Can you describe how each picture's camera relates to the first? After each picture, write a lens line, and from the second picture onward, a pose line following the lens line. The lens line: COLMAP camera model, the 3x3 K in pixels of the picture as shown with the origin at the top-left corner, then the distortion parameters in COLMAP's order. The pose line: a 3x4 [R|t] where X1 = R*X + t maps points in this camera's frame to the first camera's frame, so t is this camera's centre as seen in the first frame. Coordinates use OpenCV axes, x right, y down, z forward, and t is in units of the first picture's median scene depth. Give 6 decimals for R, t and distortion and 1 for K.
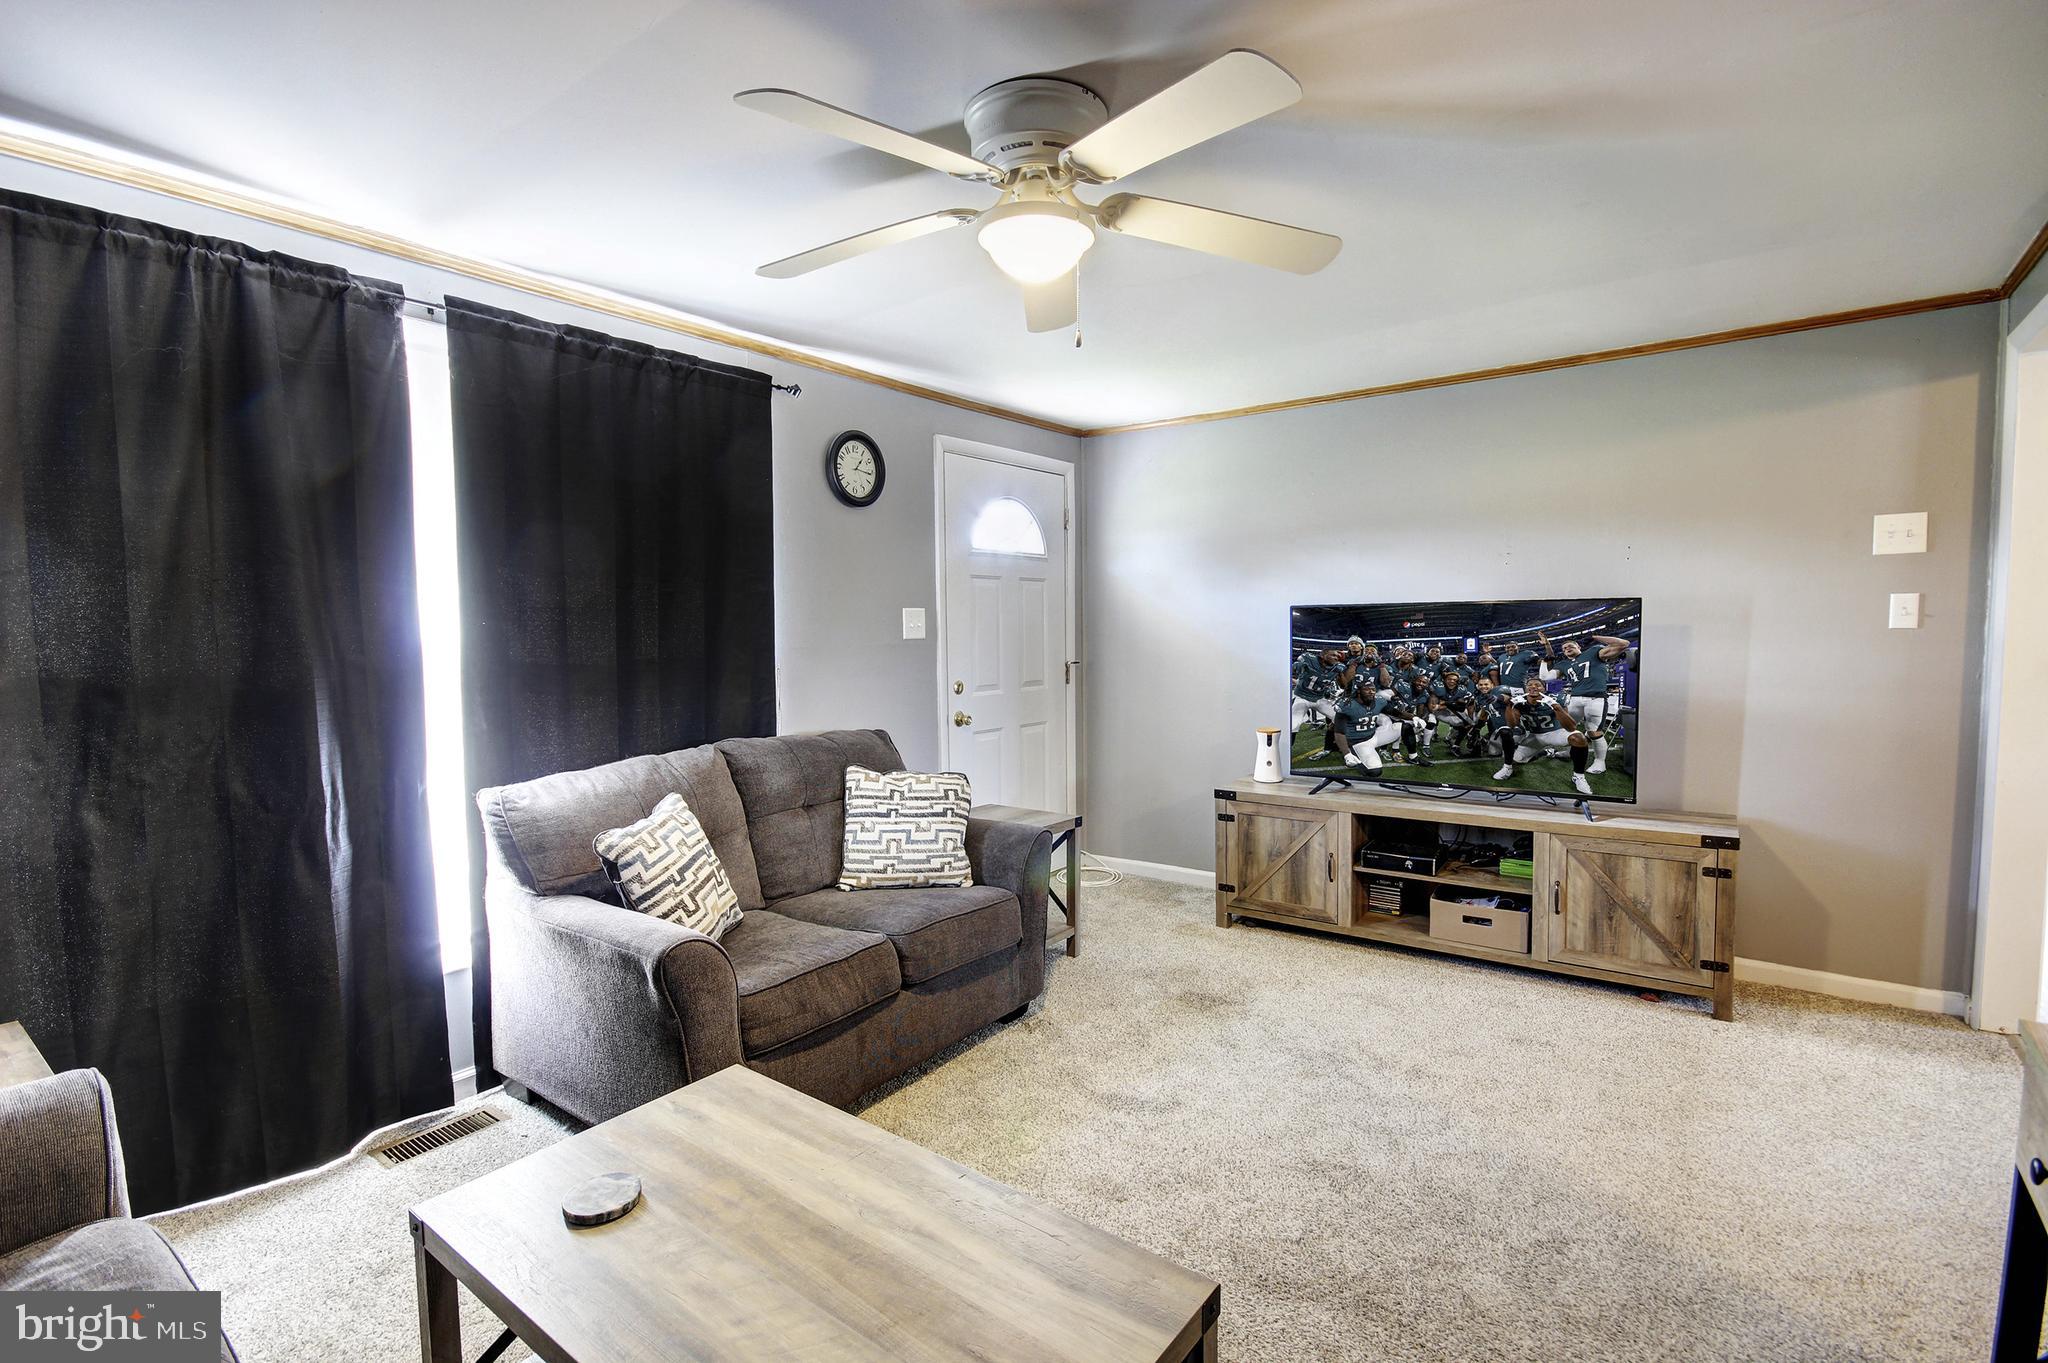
lens RADIAL K [[973.5, 0, 1009.0], [0, 973.5, 684.9], [0, 0, 1]] dist [-0.004687, -0.000559]
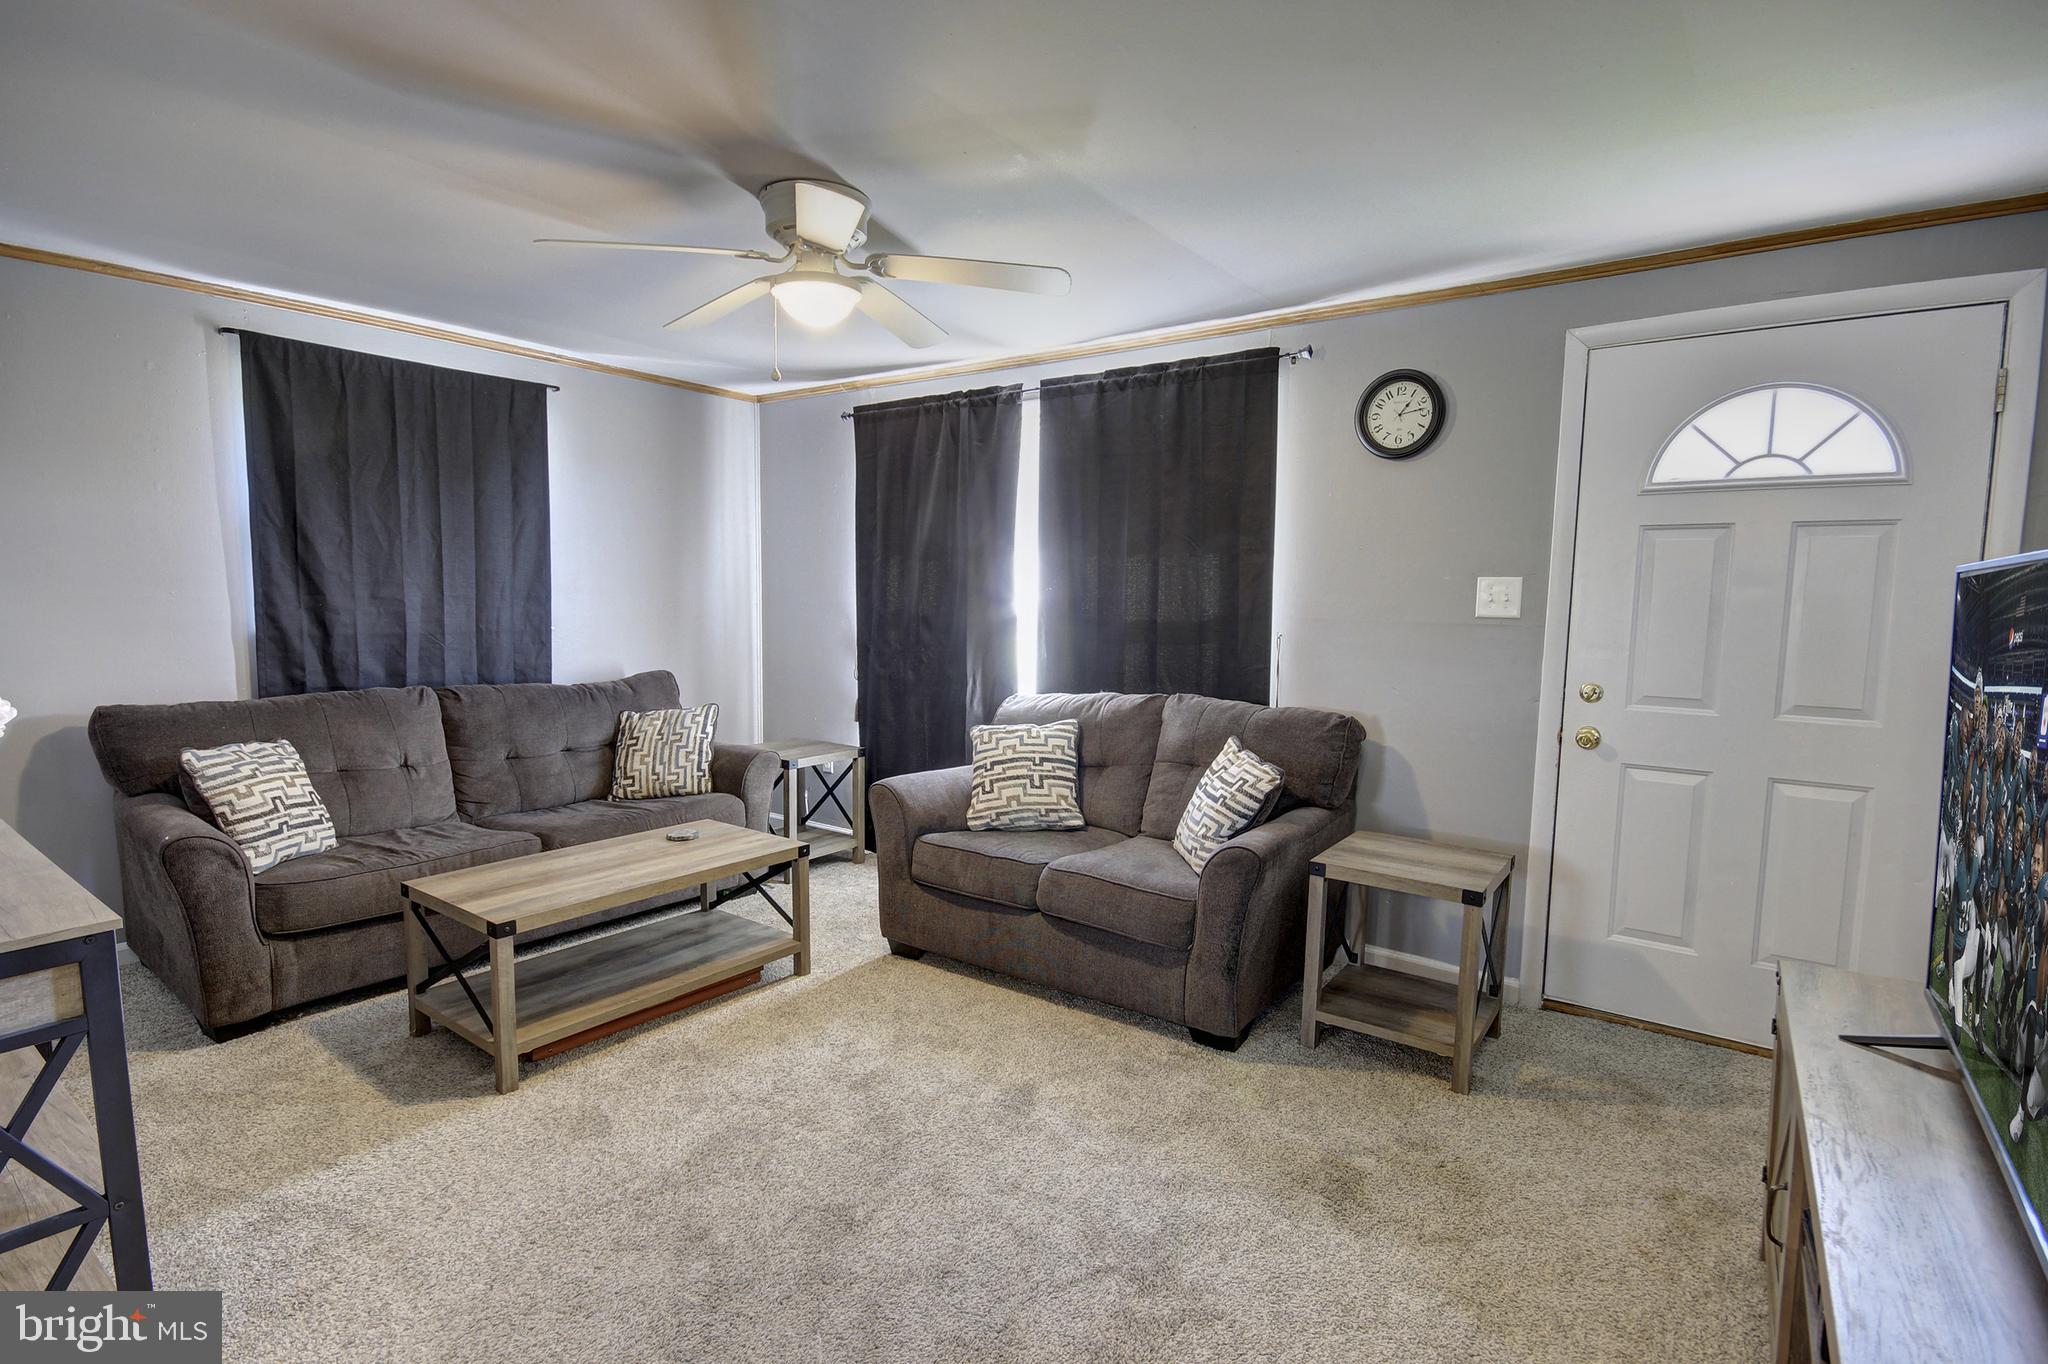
lens RADIAL K [[973.5, 0, 1009.0], [0, 973.5, 685.4], [0, 0, 1]] dist [-0.004687, -0.000559]
pose [[0.001197, 0.108729, -0.994071, 0.887834], [-0.073605, 0.991385, 0.108346, -0.065874], [0.997287, 0.073039, 0.009190, 0.825470]]
